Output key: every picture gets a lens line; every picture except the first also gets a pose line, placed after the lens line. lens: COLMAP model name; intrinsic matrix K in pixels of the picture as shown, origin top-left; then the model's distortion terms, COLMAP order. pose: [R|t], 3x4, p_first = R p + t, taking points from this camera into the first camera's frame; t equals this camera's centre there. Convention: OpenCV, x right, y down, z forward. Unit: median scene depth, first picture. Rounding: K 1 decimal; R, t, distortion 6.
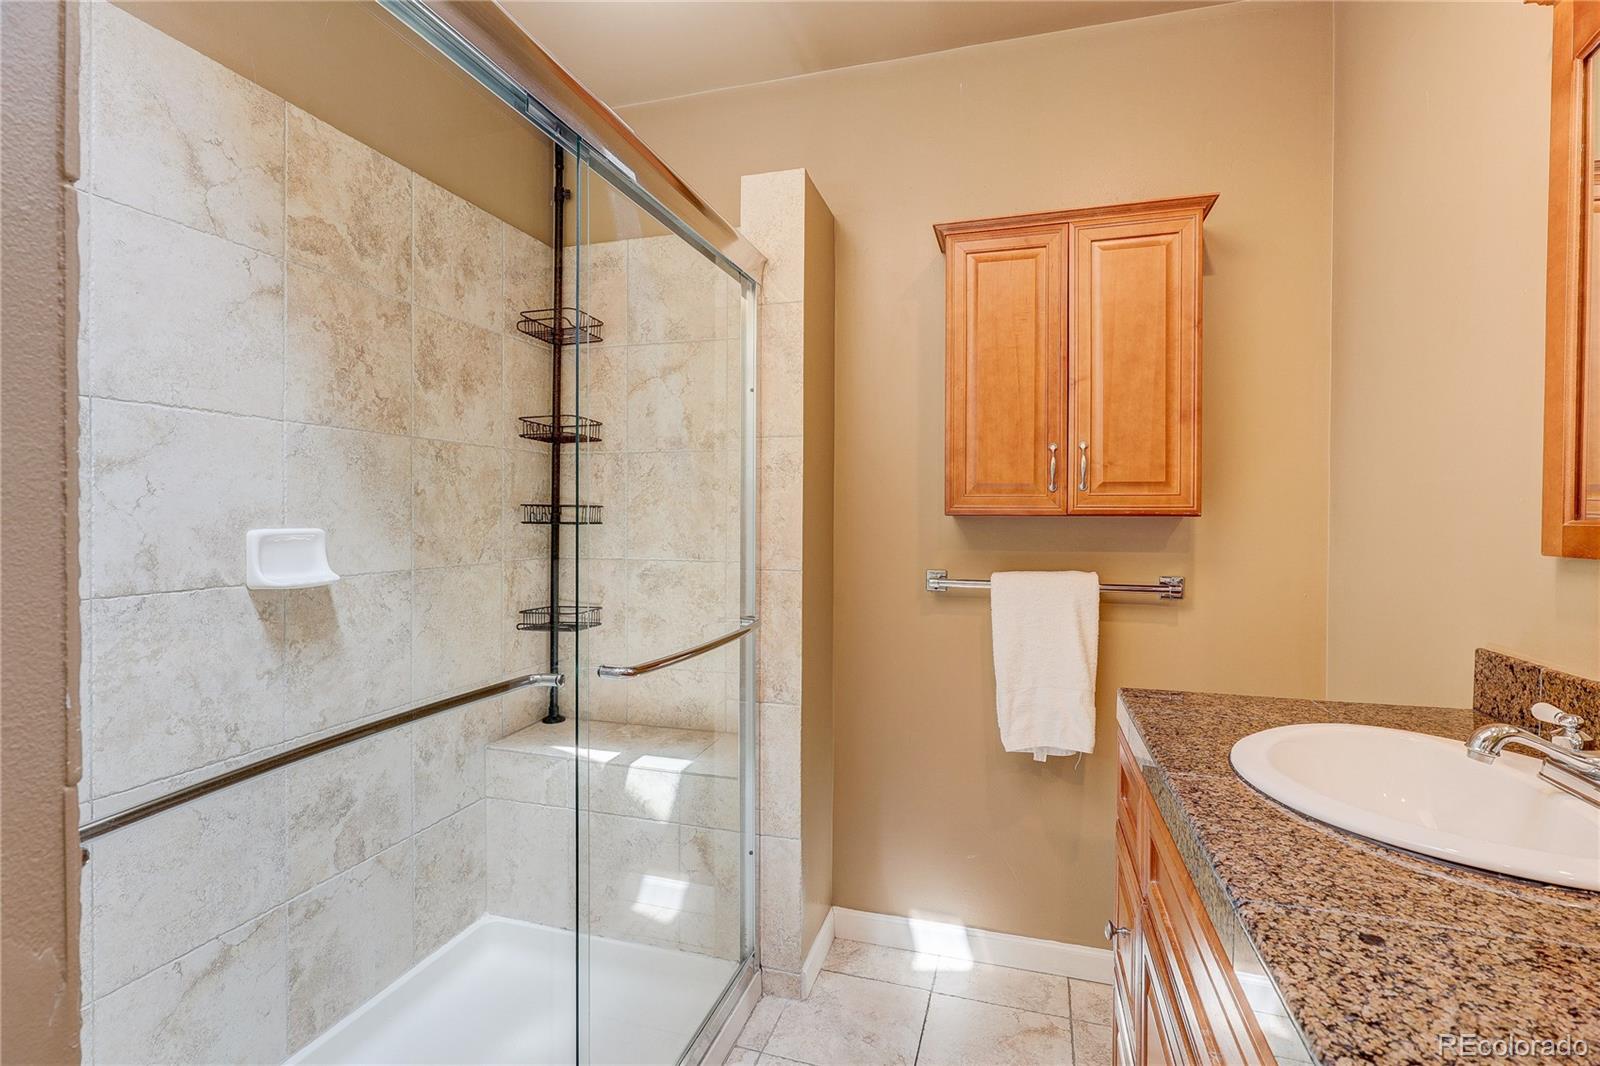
lens RADIAL K [[751.6, 0, 796.1], [0, 751.6, 516.8], [0, 0, 1]] dist [-0.005673, 0.000361]
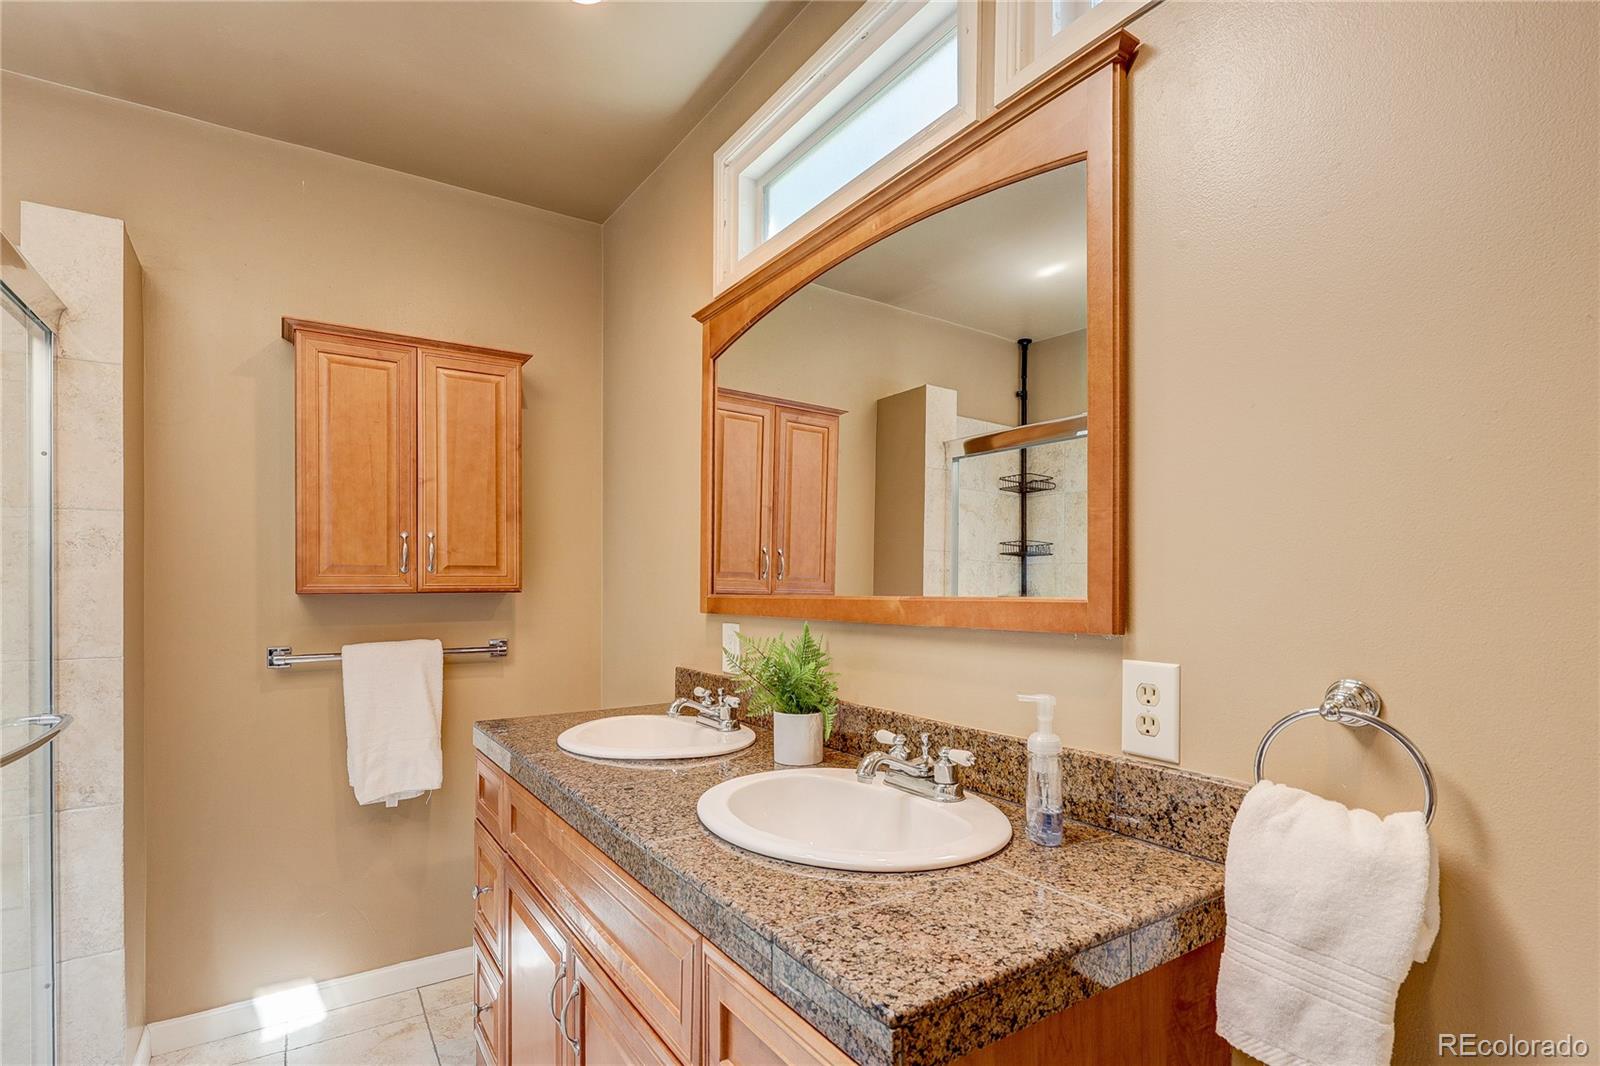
lens RADIAL K [[751.6, 0, 805.2], [0, 751.6, 582.6], [0, 0, 1]] dist [-0.005673, 0.000361]
pose [[0.629443, -0.003365, 0.777039, -0.175054], [0.007959, 0.999966, -0.002117, -0.010340], [-0.777006, 0.007517, 0.629448, -0.225624]]
